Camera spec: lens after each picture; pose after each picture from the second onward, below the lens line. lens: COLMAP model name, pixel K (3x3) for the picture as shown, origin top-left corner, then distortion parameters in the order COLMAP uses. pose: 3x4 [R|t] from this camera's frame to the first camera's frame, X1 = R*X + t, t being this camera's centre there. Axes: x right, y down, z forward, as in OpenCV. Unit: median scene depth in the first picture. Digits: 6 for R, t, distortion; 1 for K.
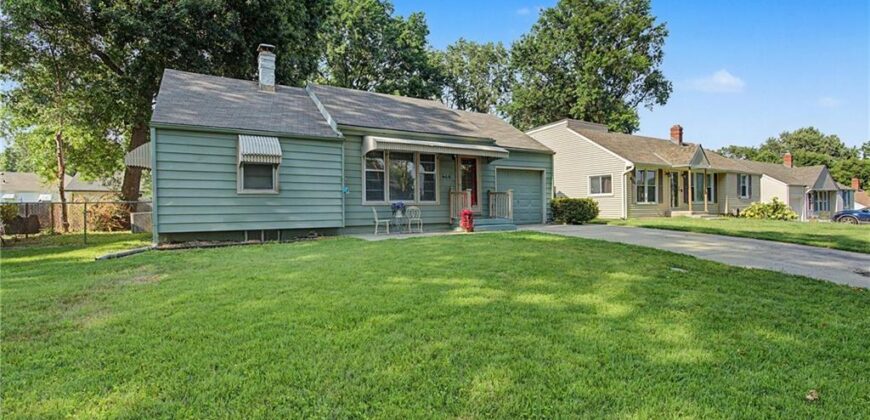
lens RADIAL K [[405.0, 0, 435.0], [0, 405.0, 210.0], [0, 0, 1]] dist [-0.000913, -0.000007]
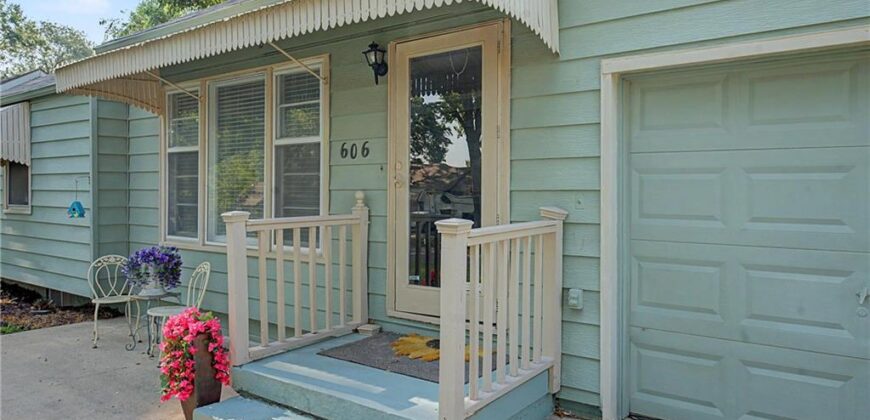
lens RADIAL K [[580.2, 0, 435.0], [0, 580.2, 210.0], [0, 0, 1]] dist [-0.000862, -0.000303]
pose [[0.427097, 0.033566, -0.903583, 0.365829], [-0.010710, 0.999428, 0.032065, -0.059736], [0.904143, -0.004018, 0.427212, 0.907764]]
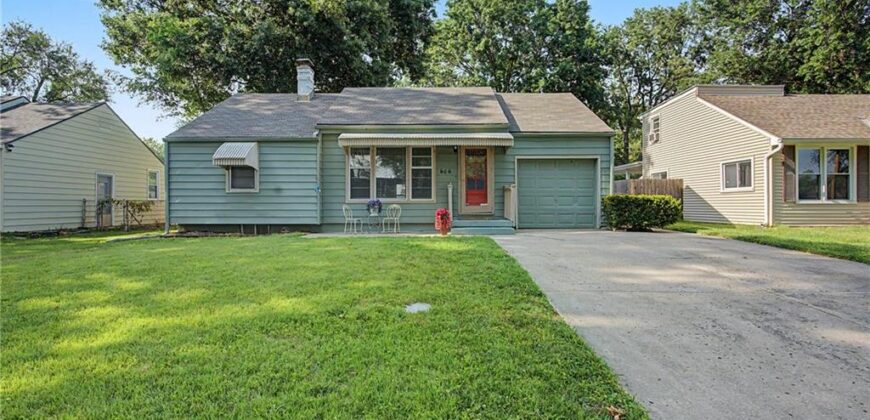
lens RADIAL K [[405.0, 0, 435.0], [0, 405.0, 210.0], [0, 0, 1]] dist [-0.000913, -0.000007]
pose [[0.858126, 0.011766, -0.513305, 0.471901], [-0.010507, 0.999930, 0.005357, -0.002348], [0.513332, 0.000796, 0.858190, 0.228586]]
